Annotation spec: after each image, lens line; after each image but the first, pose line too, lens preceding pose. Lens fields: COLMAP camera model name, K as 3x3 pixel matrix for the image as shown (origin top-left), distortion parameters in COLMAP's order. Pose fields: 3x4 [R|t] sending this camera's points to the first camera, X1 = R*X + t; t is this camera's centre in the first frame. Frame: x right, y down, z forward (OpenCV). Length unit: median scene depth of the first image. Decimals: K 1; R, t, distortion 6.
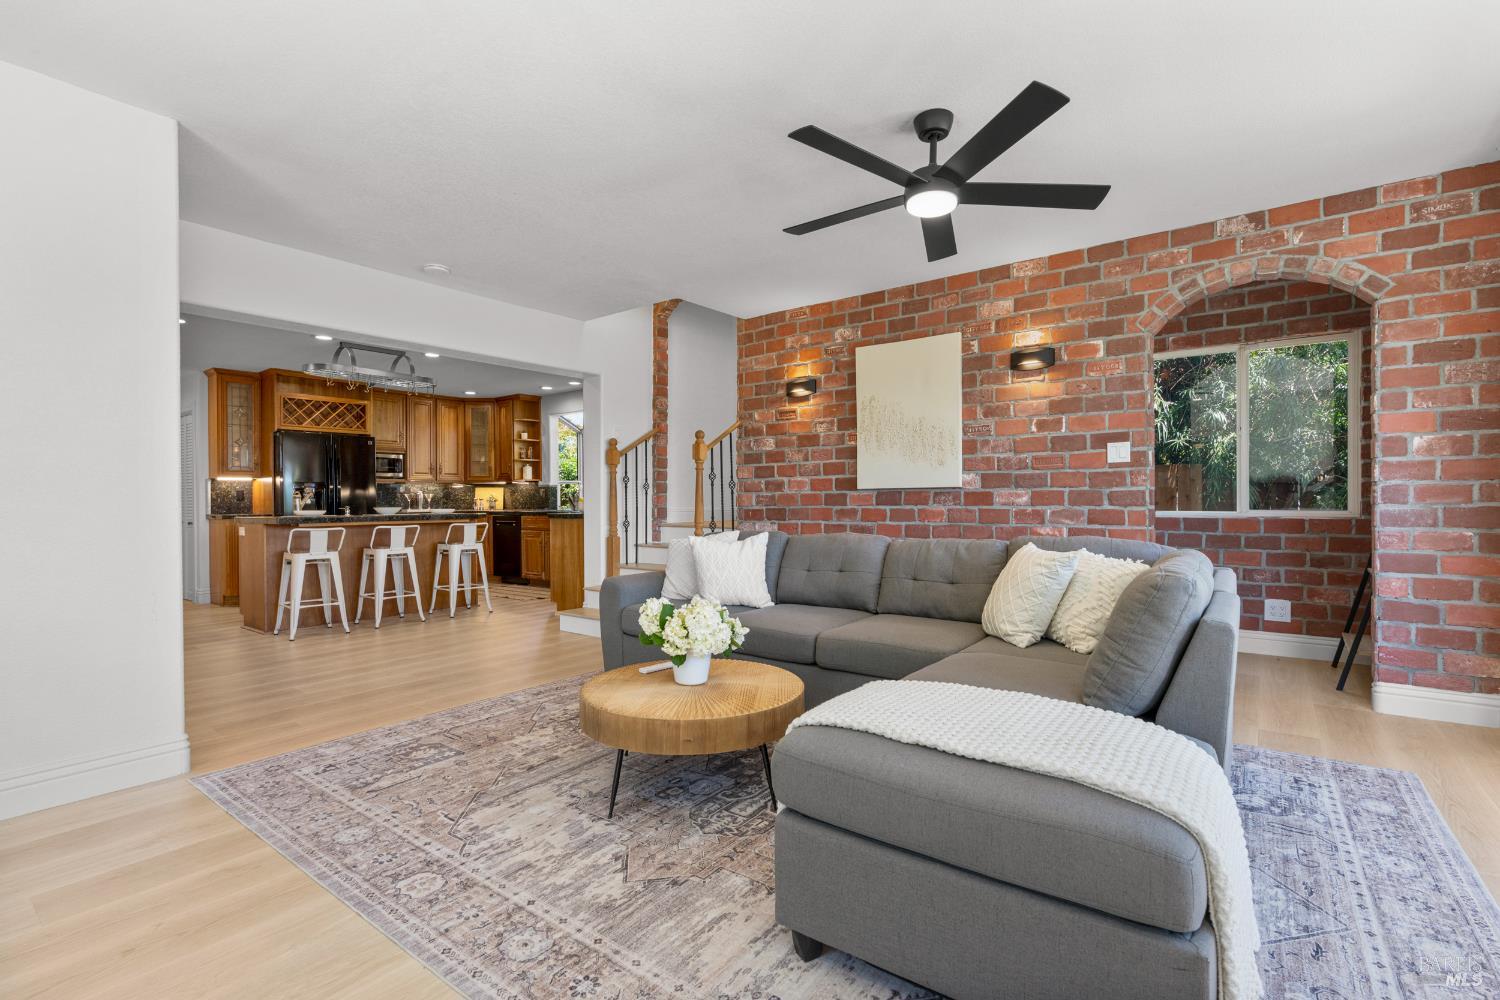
lens RADIAL K [[682.5, 0, 757.9], [0, 682.5, 504.2], [0, 0, 1]] dist [0.001400, 0.000011]
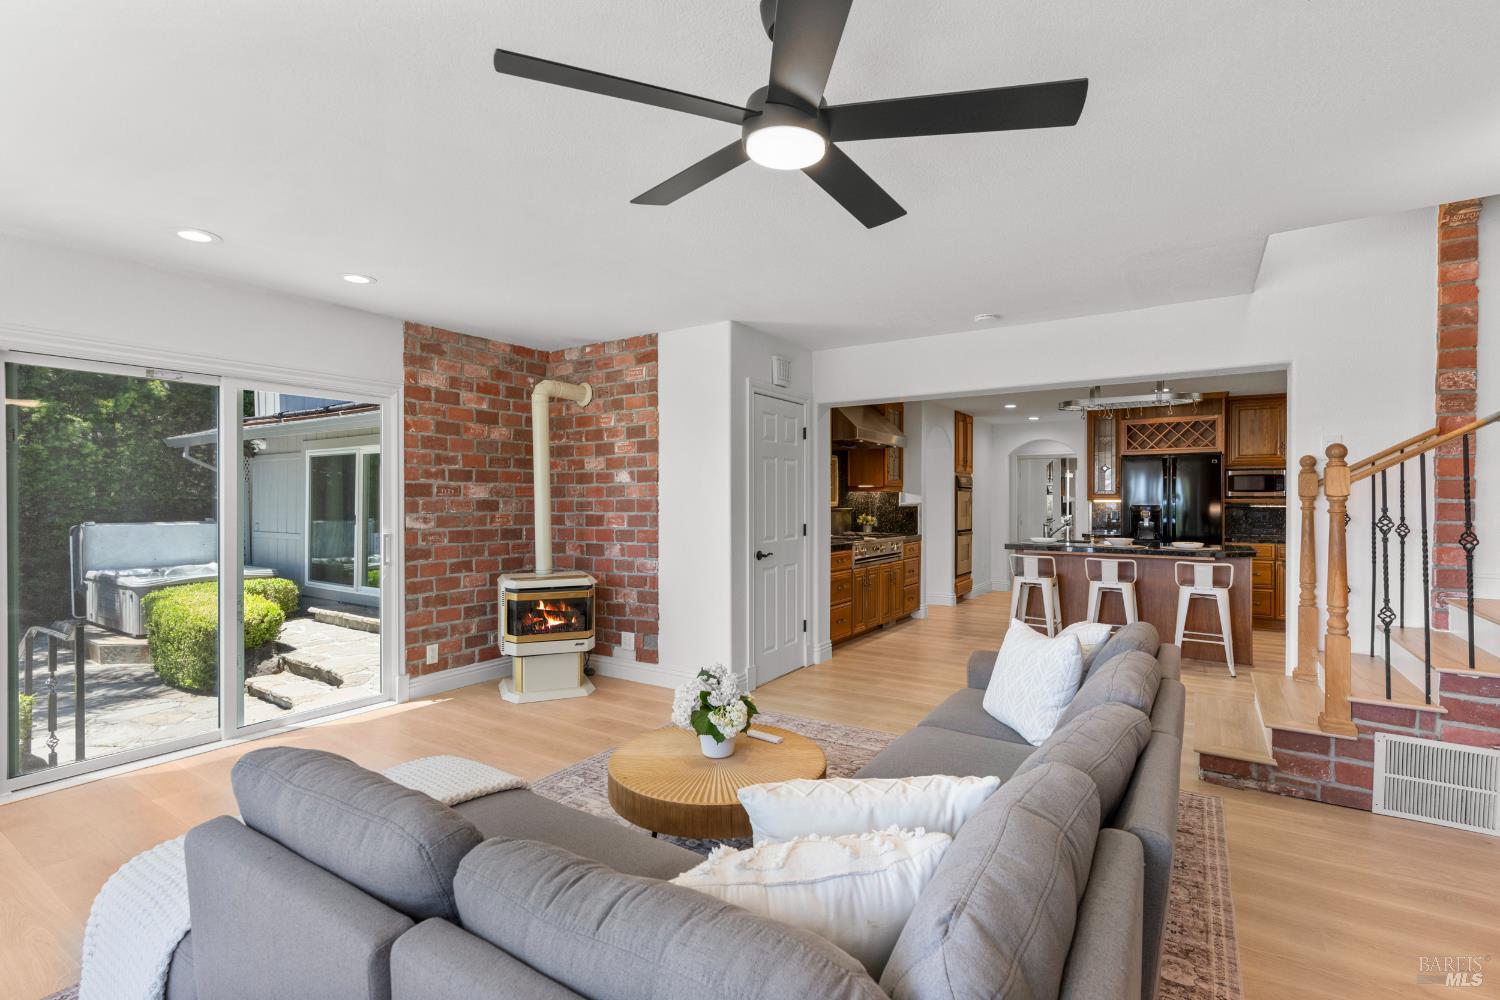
lens RADIAL K [[682.5, 0, 762.9], [0, 682.5, 499.1], [0, 0, 1]] dist [0.001400, 0.000011]
pose [[0.079374, -0.015380, -0.996726, 0.363828], [-0.016097, 0.999731, -0.016708, -0.033506], [0.996715, 0.017371, 0.079106, 0.397213]]
